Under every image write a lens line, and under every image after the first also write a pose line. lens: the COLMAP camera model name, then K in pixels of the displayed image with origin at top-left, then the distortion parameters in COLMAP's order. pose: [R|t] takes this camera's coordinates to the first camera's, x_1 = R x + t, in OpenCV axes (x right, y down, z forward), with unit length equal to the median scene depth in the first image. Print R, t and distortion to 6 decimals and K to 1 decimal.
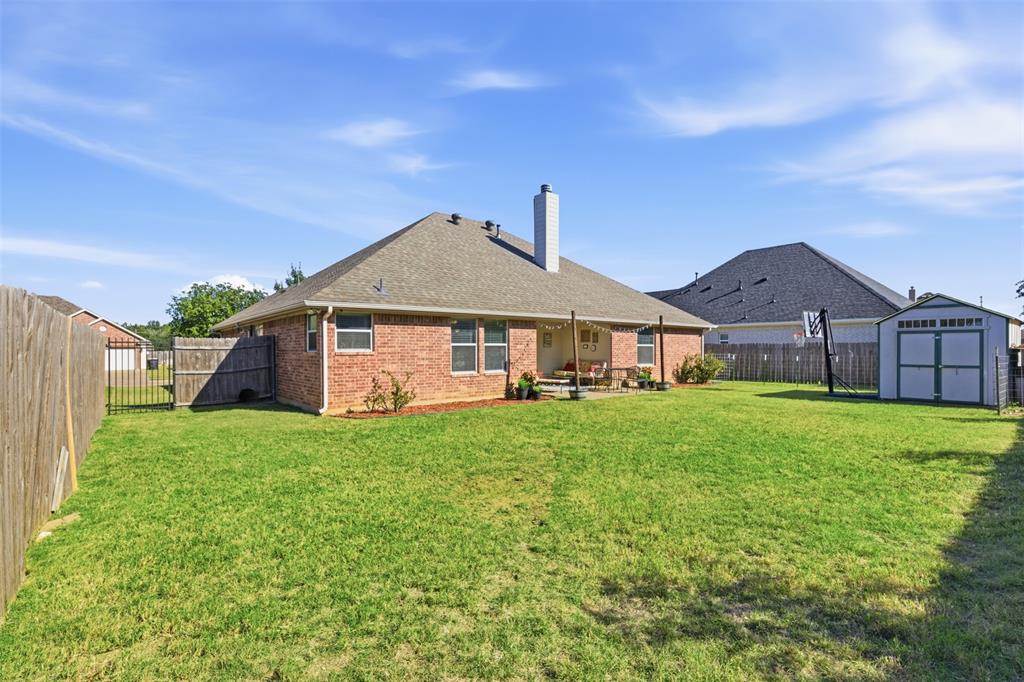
lens RADIAL K [[475.7, 0, 513.8], [0, 475.7, 345.0], [0, 0, 1]] dist [-0.001216, -0.000010]
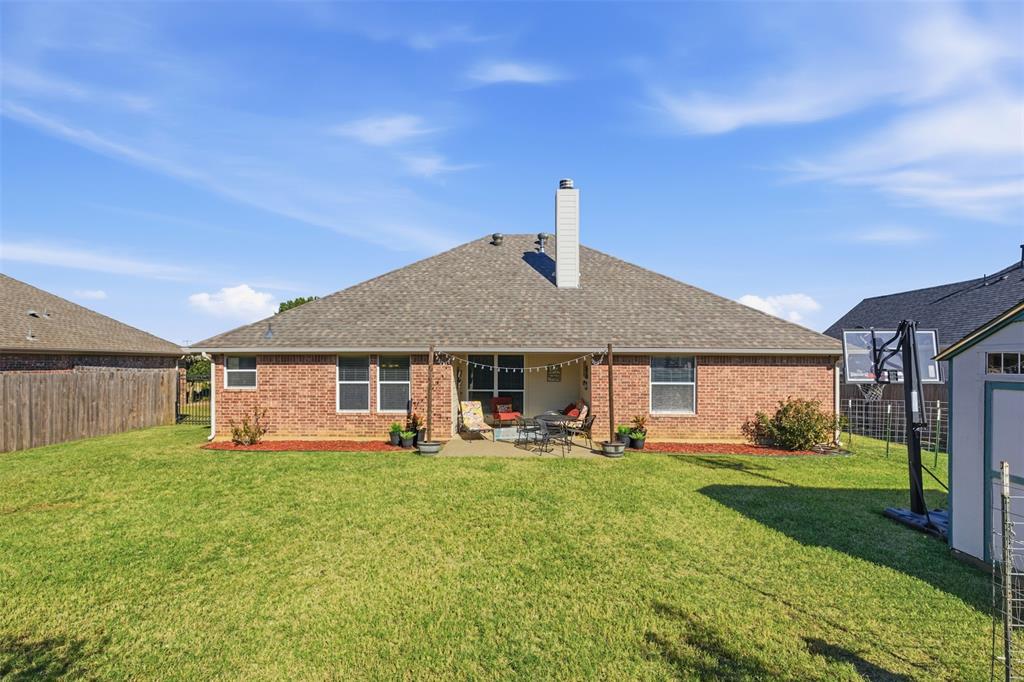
lens RADIAL K [[471.1, 0, 508.1], [0, 471.1, 380.1], [0, 0, 1]] dist [-0.001192, -0.000192]
pose [[0.745496, 0.026062, -0.666001, 0.721195], [0.000674, 0.999205, 0.039856, -0.041229], [0.666510, -0.030161, 0.744886, 0.460873]]
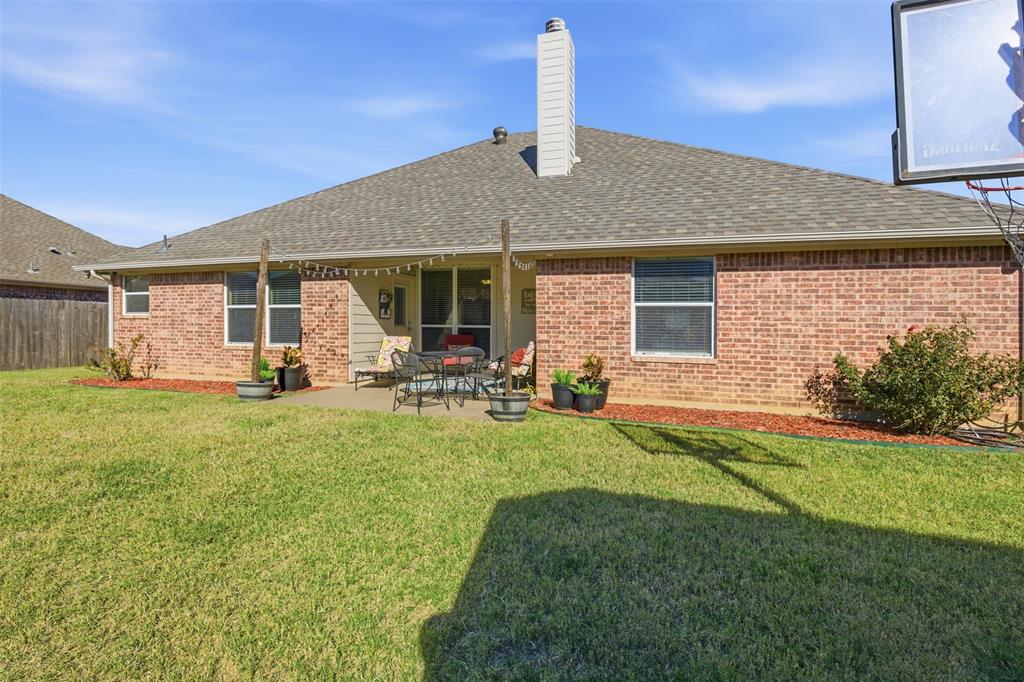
lens RADIAL K [[489.4, 0, 512.0], [0, 489.4, 341.0], [0, 0, 1]] dist [-0.002795, -0.000237]
pose [[0.522955, 0.028017, -0.851899, 0.724990], [-0.007294, 0.999570, 0.028396, 0.026287], [0.852329, -0.008636, 0.522935, 0.896575]]
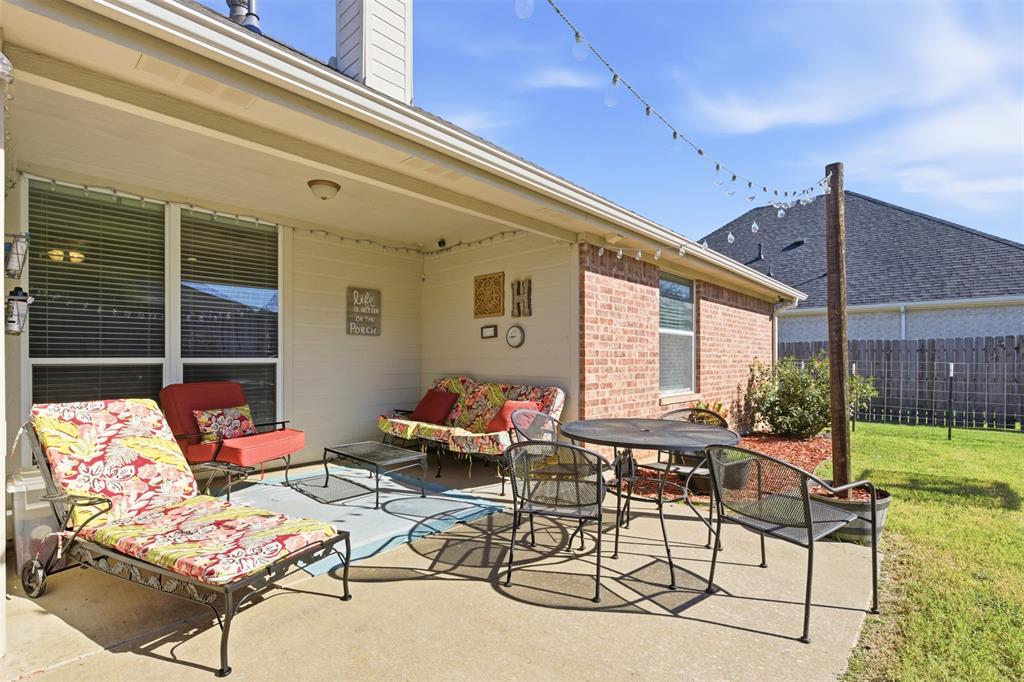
lens RADIAL K [[477.6, 0, 511.8], [0, 477.6, 360.0], [0, 0, 1]] dist [0.000825, 0.000052]
pose [[0.992260, 0.000072, 0.124179, 0.164720], [-0.001240, 0.999956, 0.009333, 0.021788], [-0.124173, -0.009415, 0.992216, 0.913085]]
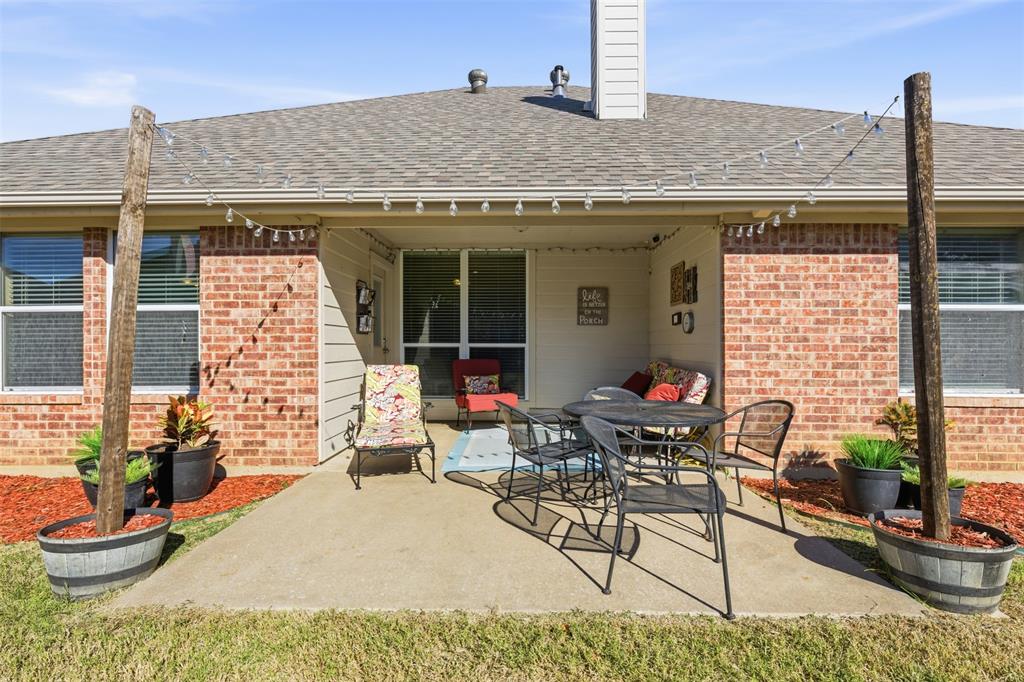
lens RADIAL K [[475.7, 0, 513.8], [0, 475.7, 345.0], [0, 0, 1]] dist [-0.001216, -0.000010]
pose [[0.752154, 0.002926, -0.658981, 0.350198], [0.001188, 0.999983, 0.005795, 0.022455], [0.658986, -0.005142, 0.752137, 0.903590]]
